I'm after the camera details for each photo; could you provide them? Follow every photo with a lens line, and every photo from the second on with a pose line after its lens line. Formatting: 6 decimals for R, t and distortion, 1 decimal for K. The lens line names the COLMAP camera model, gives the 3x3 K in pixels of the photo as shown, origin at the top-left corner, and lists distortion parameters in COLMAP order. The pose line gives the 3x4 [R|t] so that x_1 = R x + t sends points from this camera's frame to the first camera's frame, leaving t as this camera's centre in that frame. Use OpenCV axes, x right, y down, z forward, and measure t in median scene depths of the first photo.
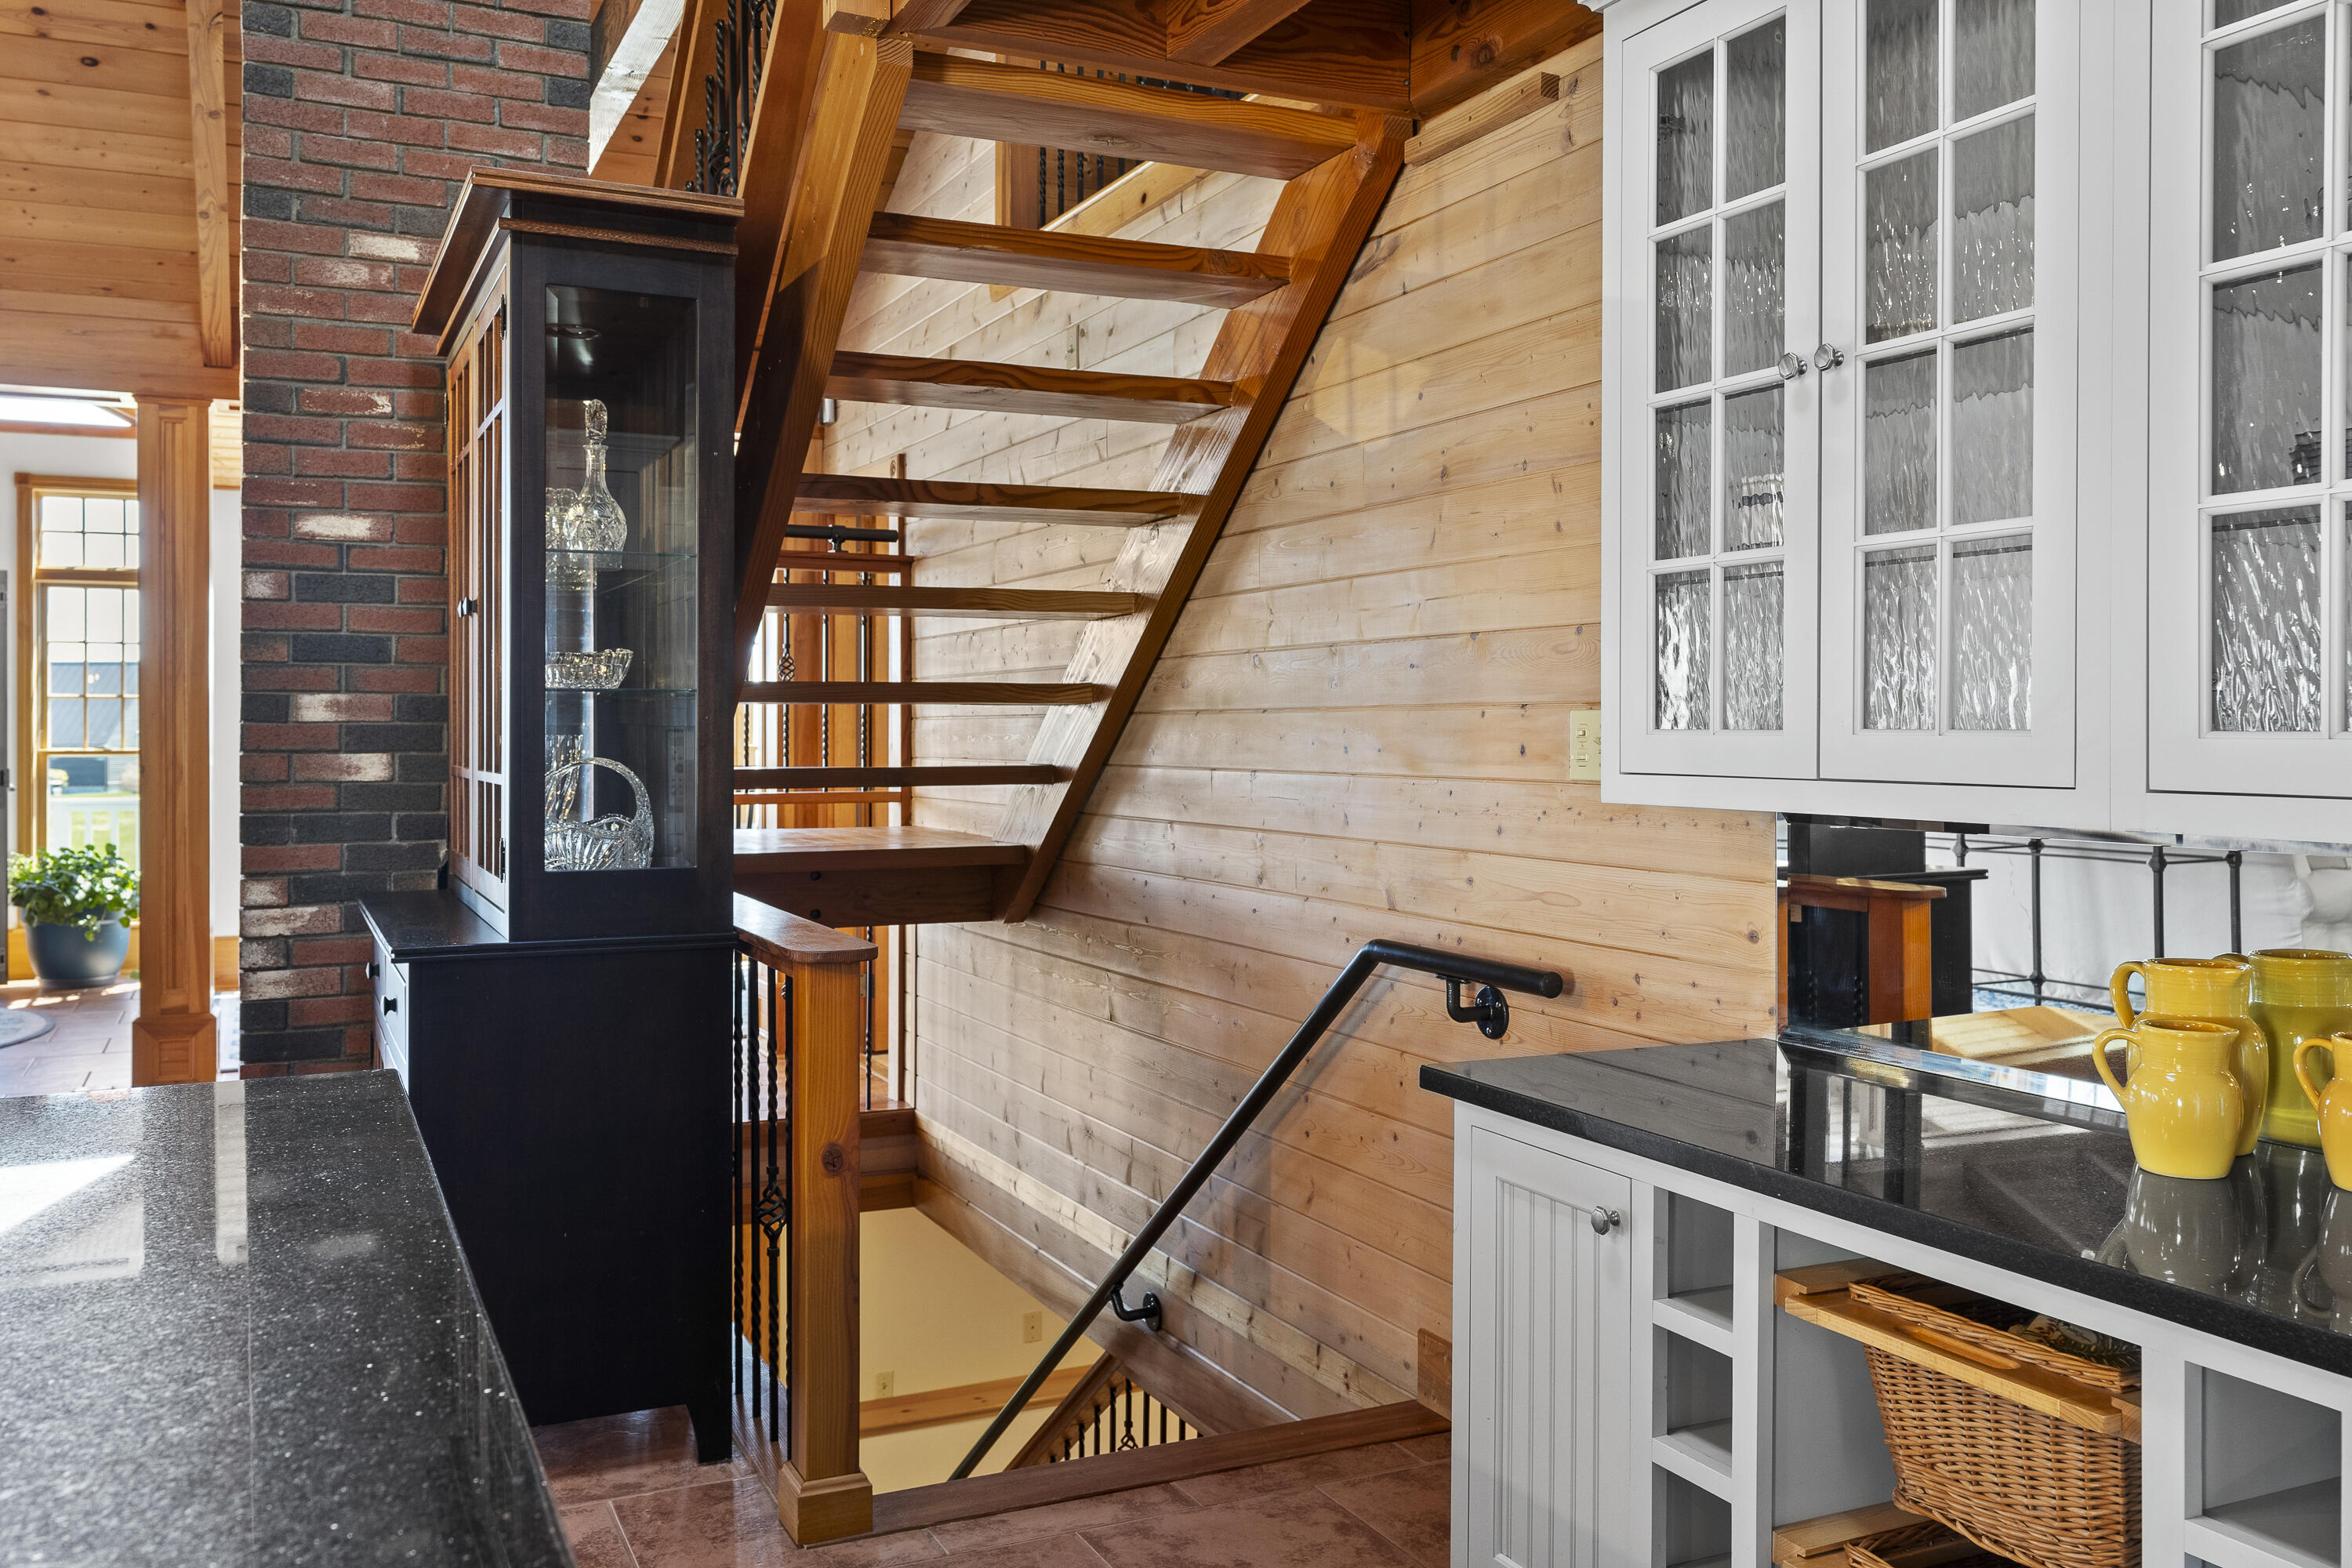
lens RADIAL K [[1887.1, 0, 1172.5], [0, 1887.1, 740.5], [0, 0, 1]] dist [0.003183, 0.001649]
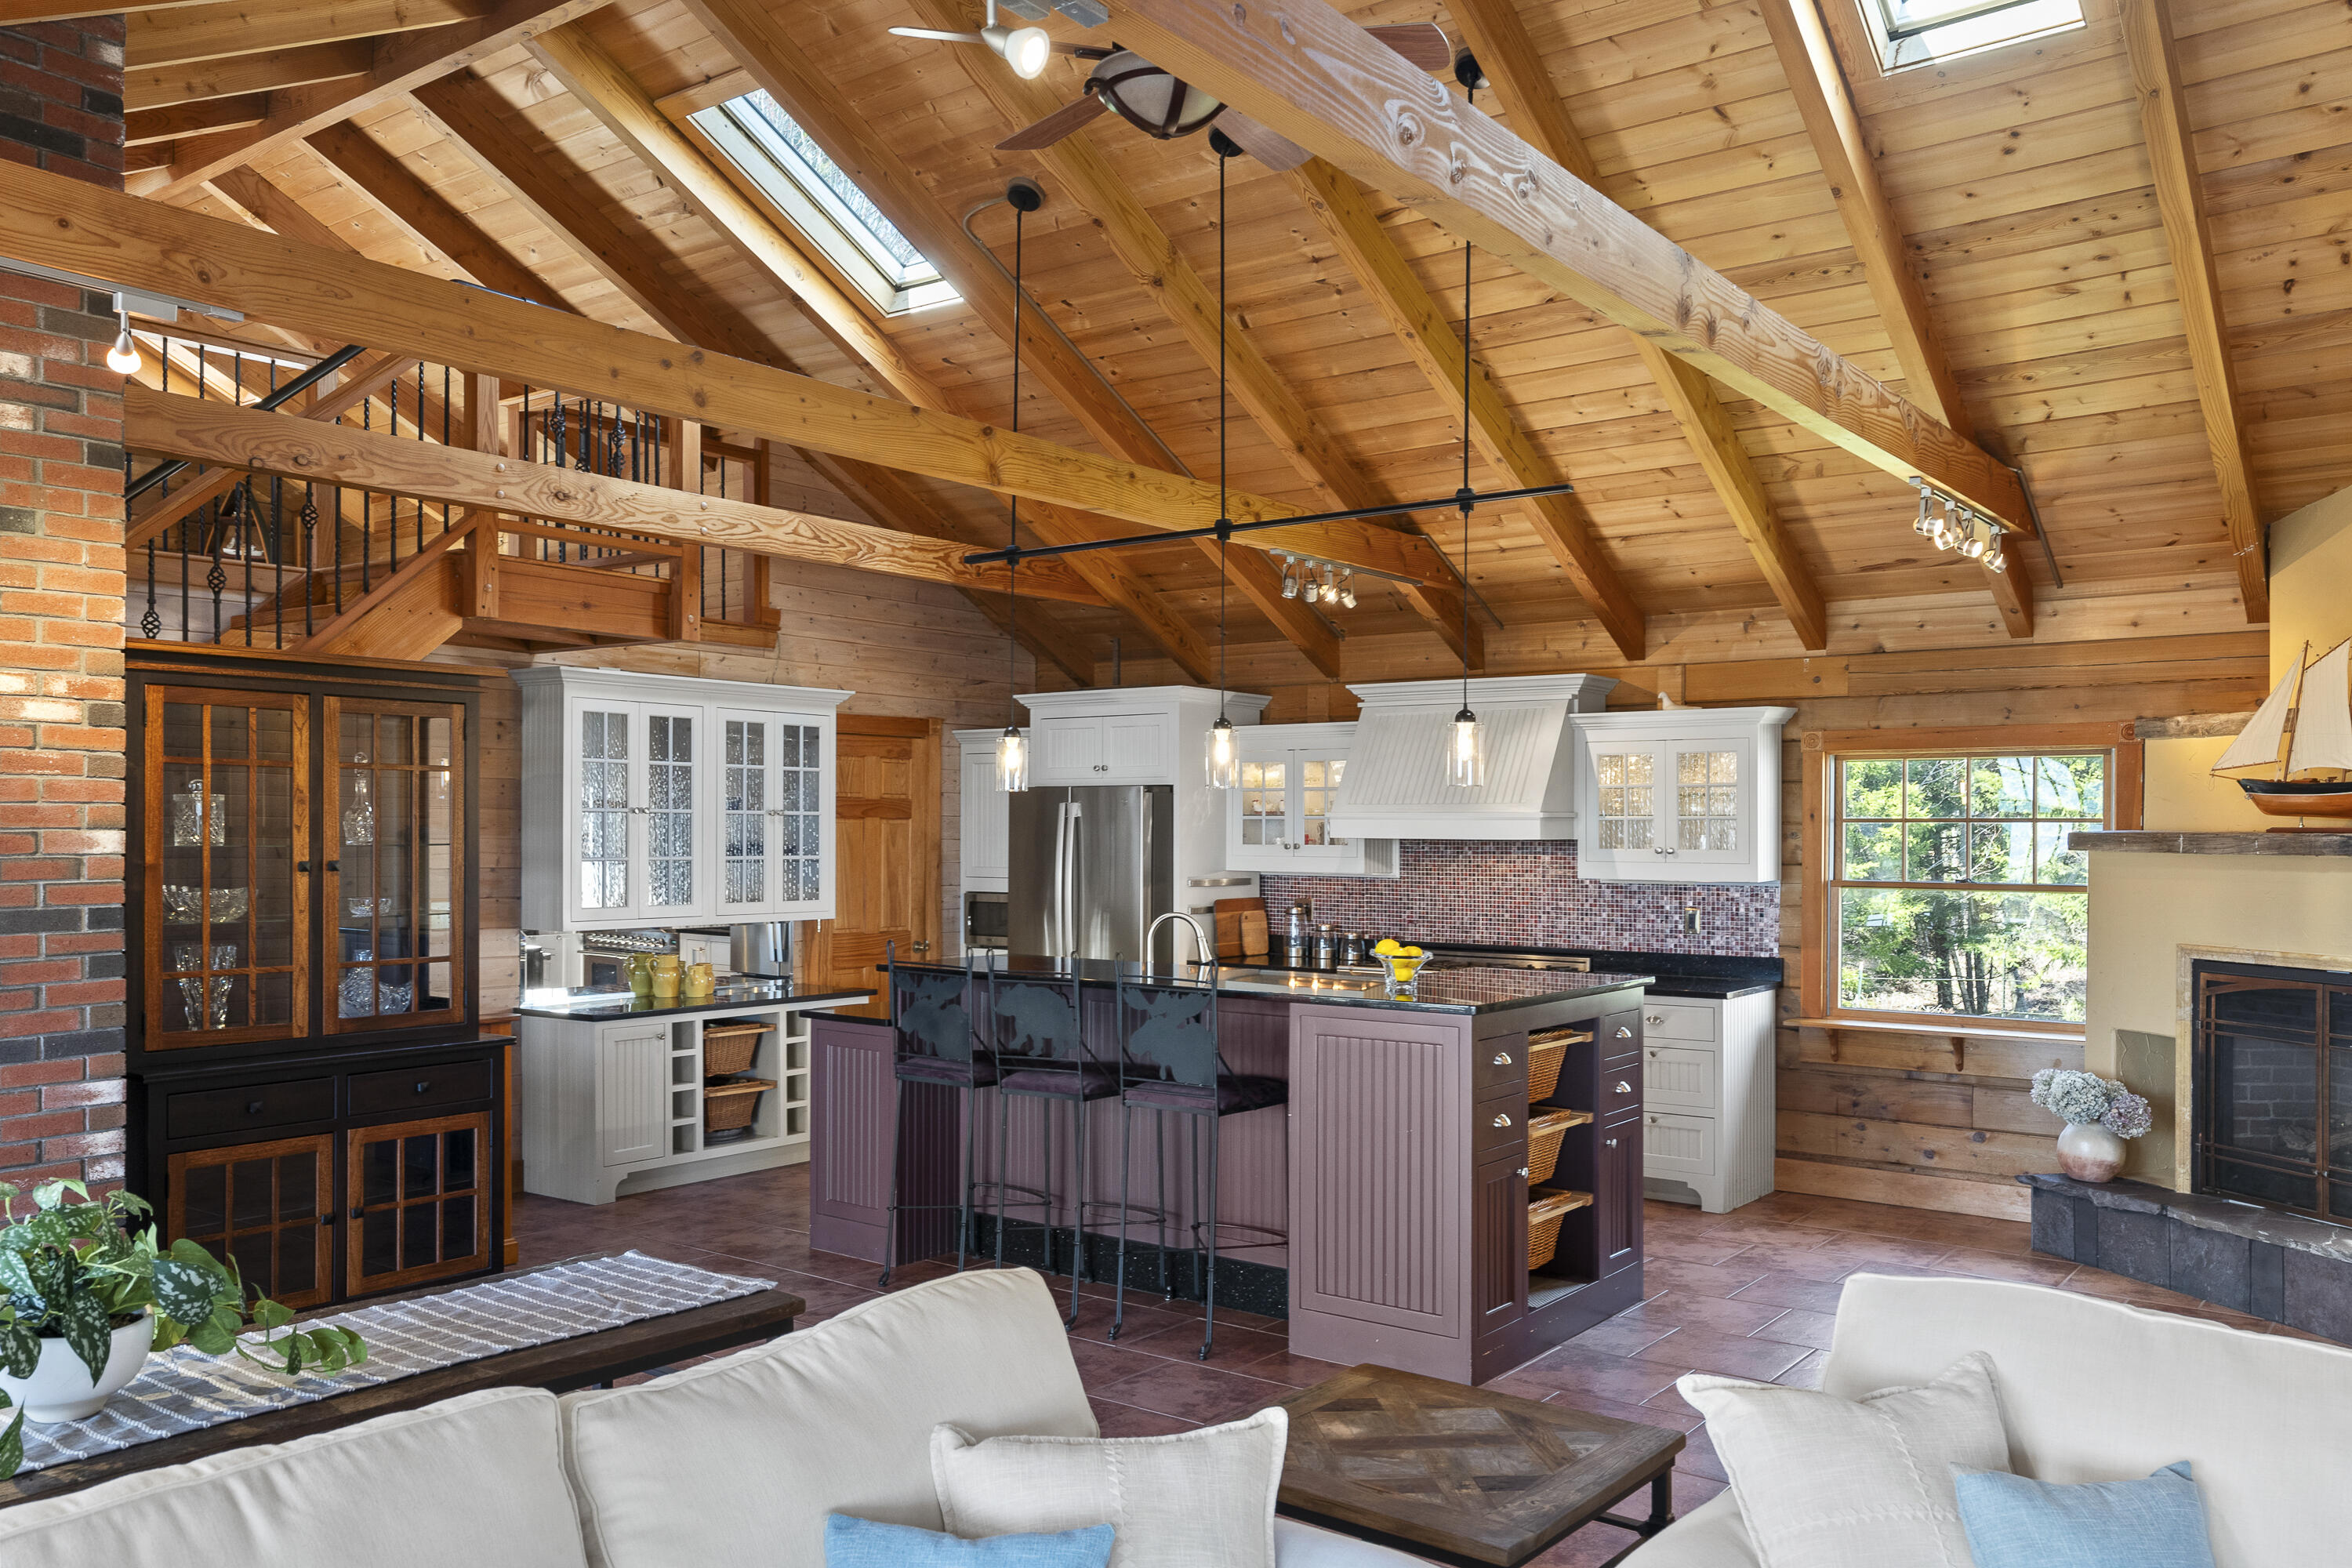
lens RADIAL K [[1803.1, 0, 1172.4], [0, 1803.1, 836.0], [0, 0, 1]] dist [0.012021, 0.002280]
pose [[-0.454777, -0.008453, 0.890565, -3.334564], [-0.001524, 0.999961, 0.008713, -0.177504], [-0.890604, 0.002605, -0.454772, 1.660279]]
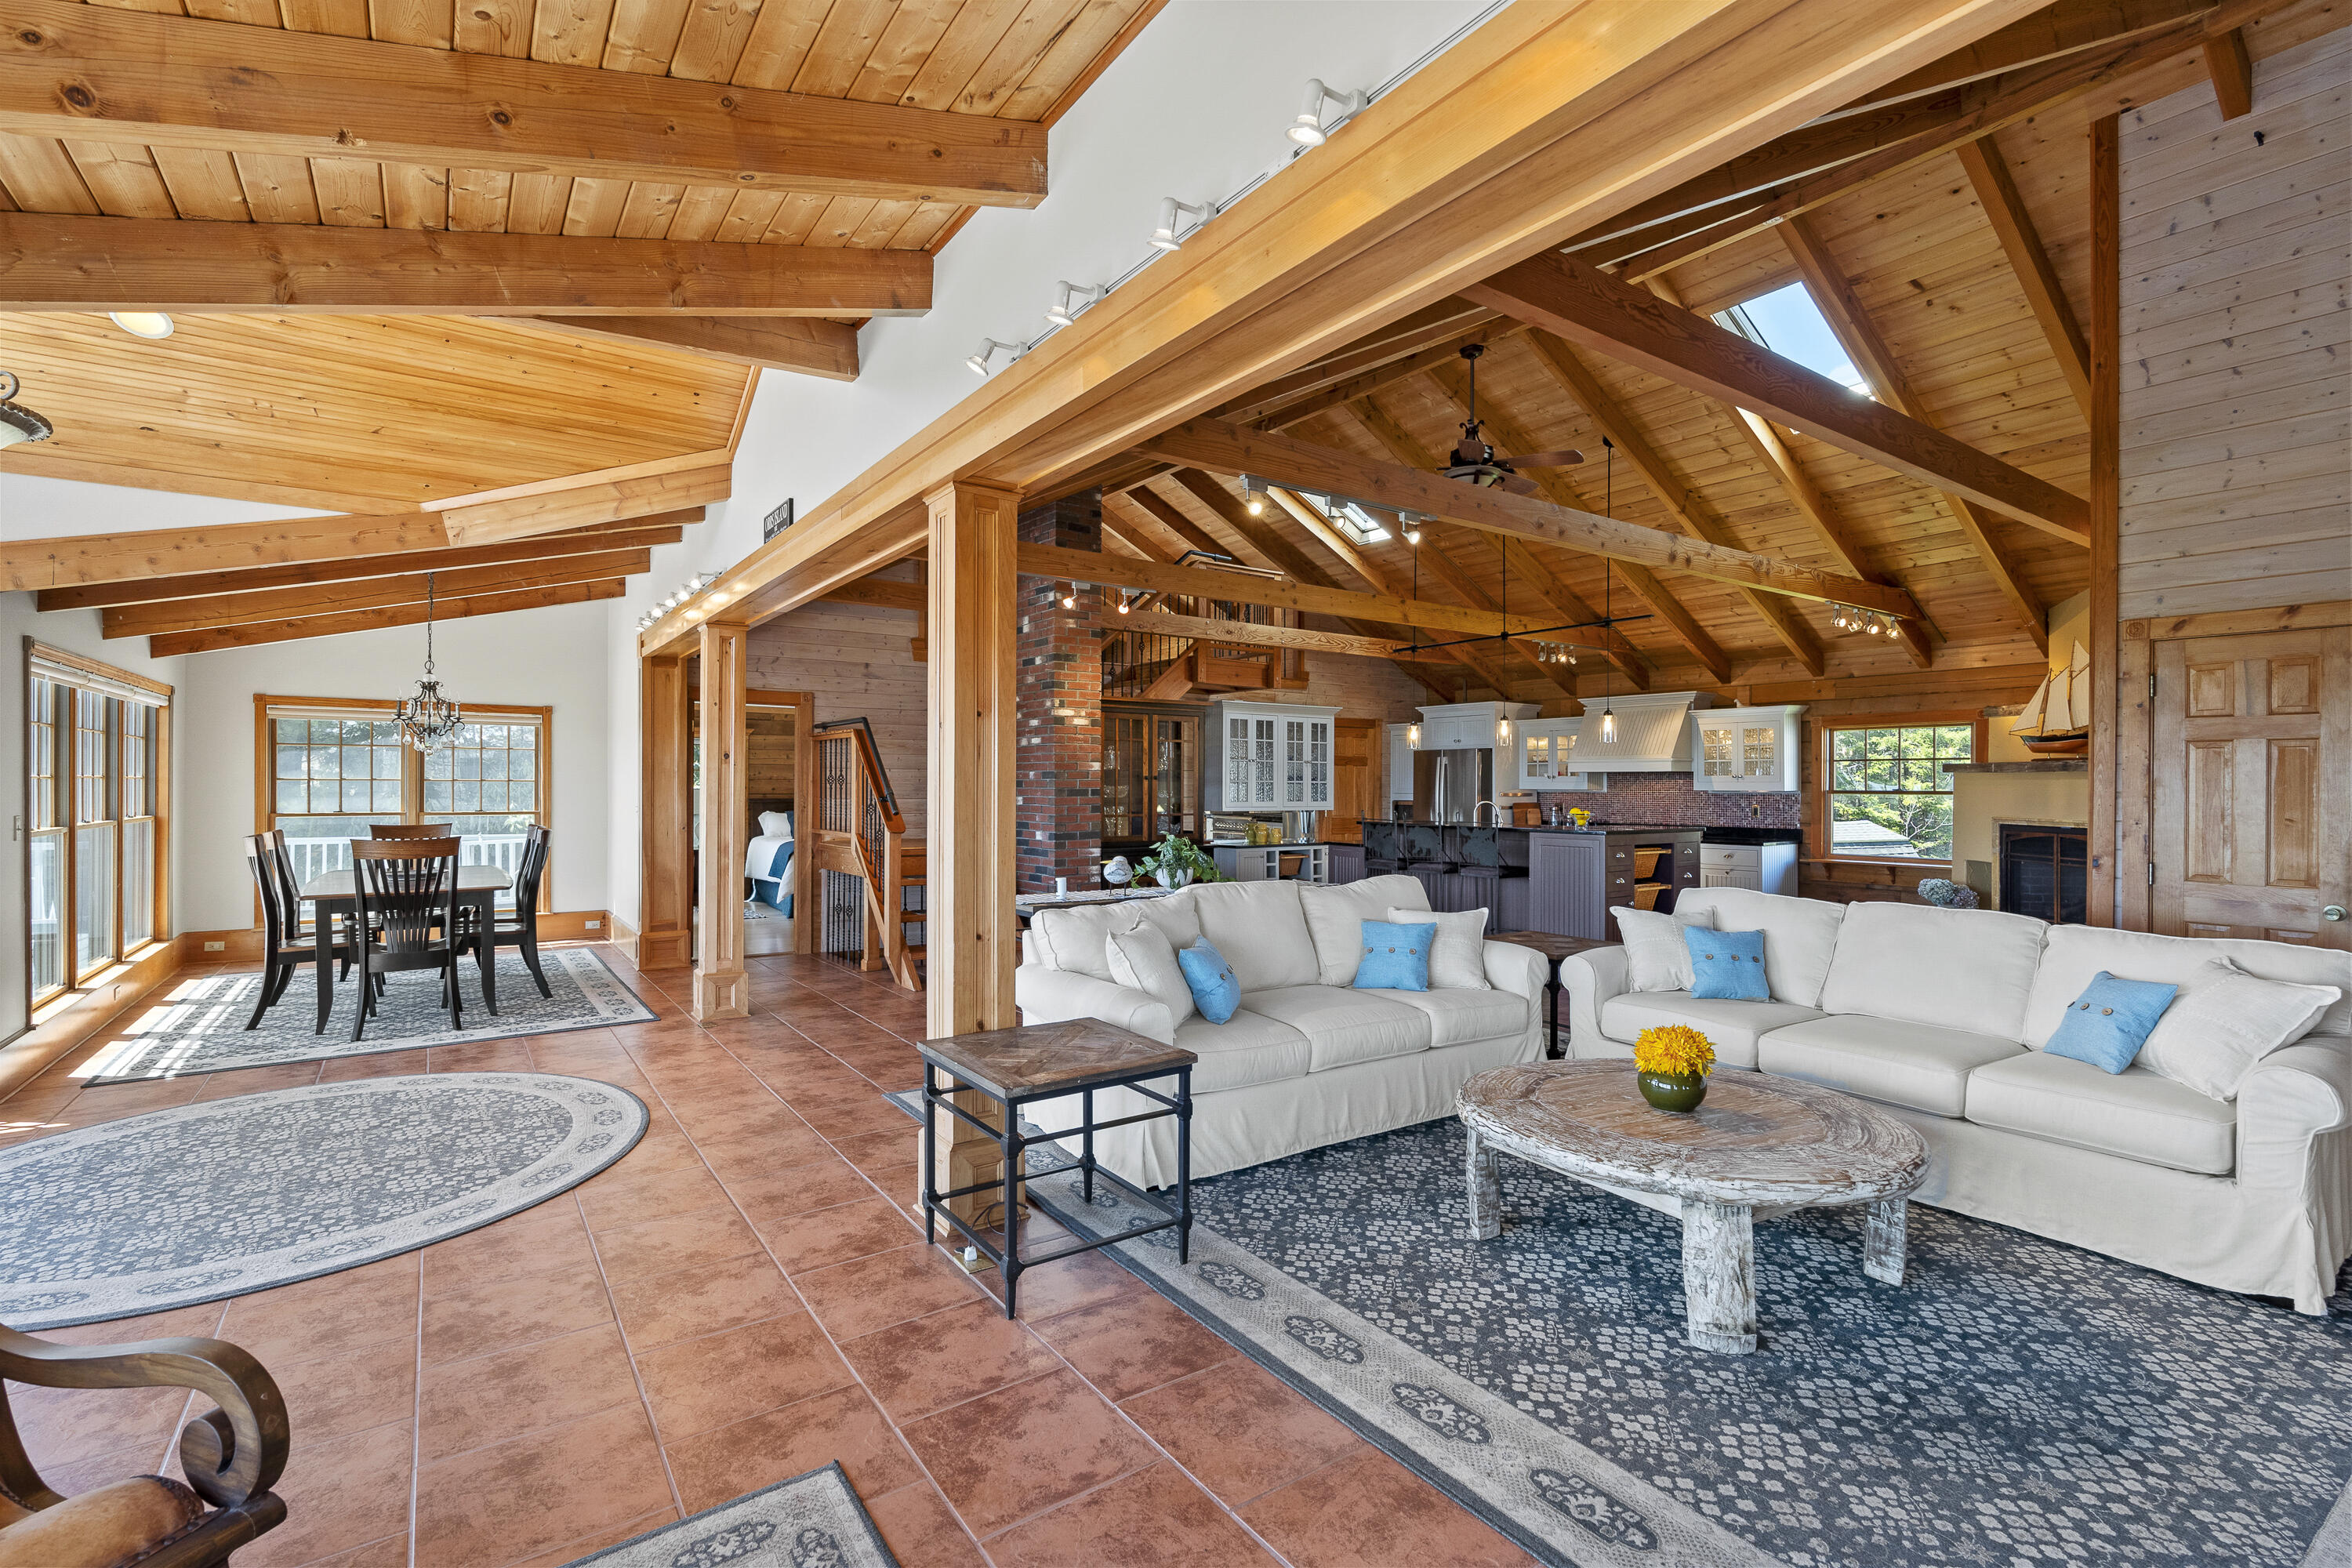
lens RADIAL K [[1071.3, 0, 1176.0], [0, 1071.3, 787.6], [0, 0, 1]] dist [-0.005463, 0.000609]
pose [[-0.159866, -0.005228, 0.987125, -4.524374], [0.000597, 0.999985, 0.005393, -0.097661], [-0.987139, 0.001452, -0.159861, 2.119754]]
